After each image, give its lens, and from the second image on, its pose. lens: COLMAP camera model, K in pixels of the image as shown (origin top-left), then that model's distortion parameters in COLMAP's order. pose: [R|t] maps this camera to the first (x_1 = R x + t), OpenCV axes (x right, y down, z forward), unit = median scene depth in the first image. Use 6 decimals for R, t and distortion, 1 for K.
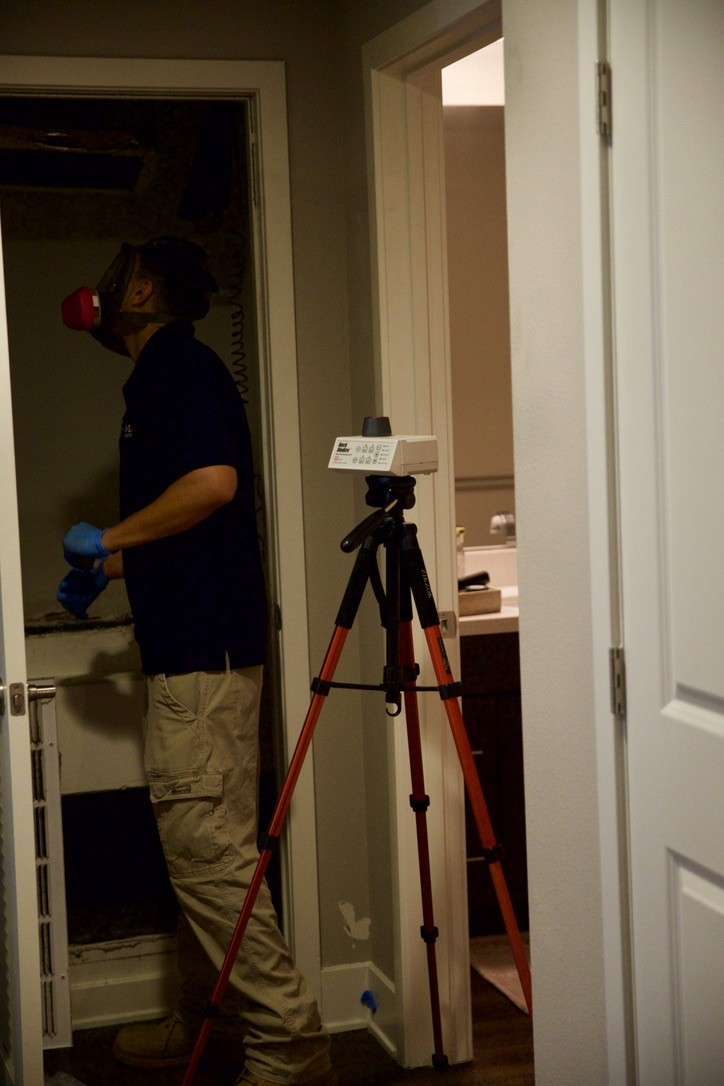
lens RADIAL K [[1791.2, 0, 362.0], [0, 1791.2, 543.0], [0, 0, 1]] dist [0.120565, 0.000662]
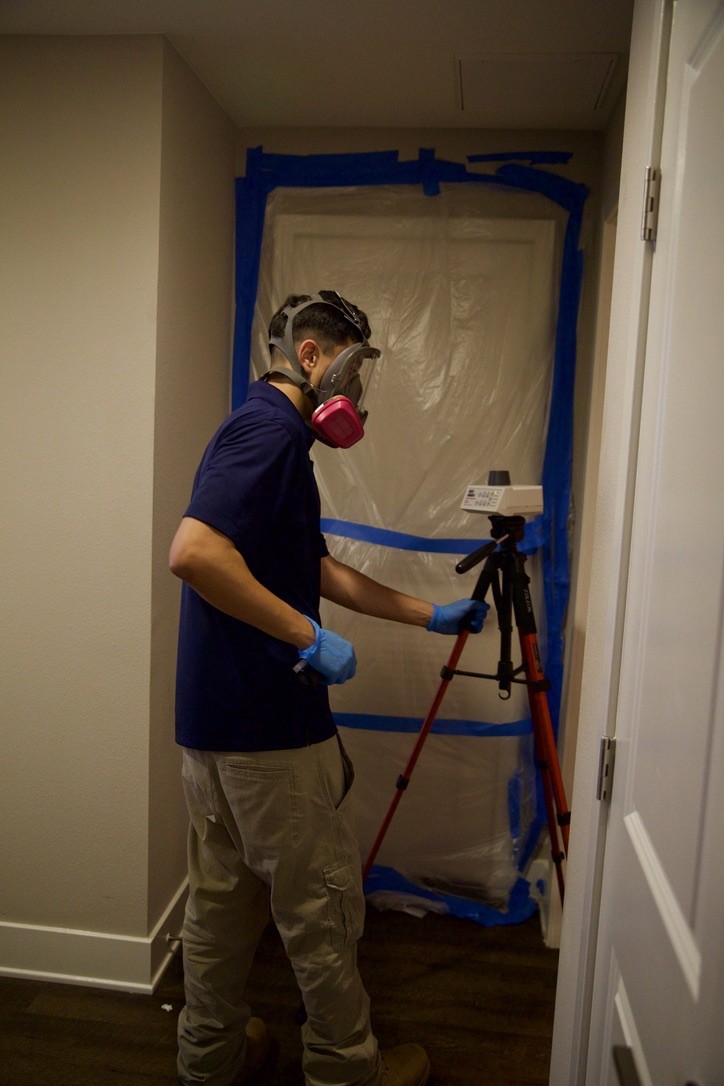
lens RADIAL K [[930.3, 0, 362.0], [0, 930.3, 543.0], [0, 0, 1]] dist [-0.036363, 0.015612]
pose [[0.913605, 0.126599, -0.386393, 0.157121], [-0.113917, 0.991930, 0.055650, -0.051962], [0.390320, -0.006826, 0.920654, 0.348129]]
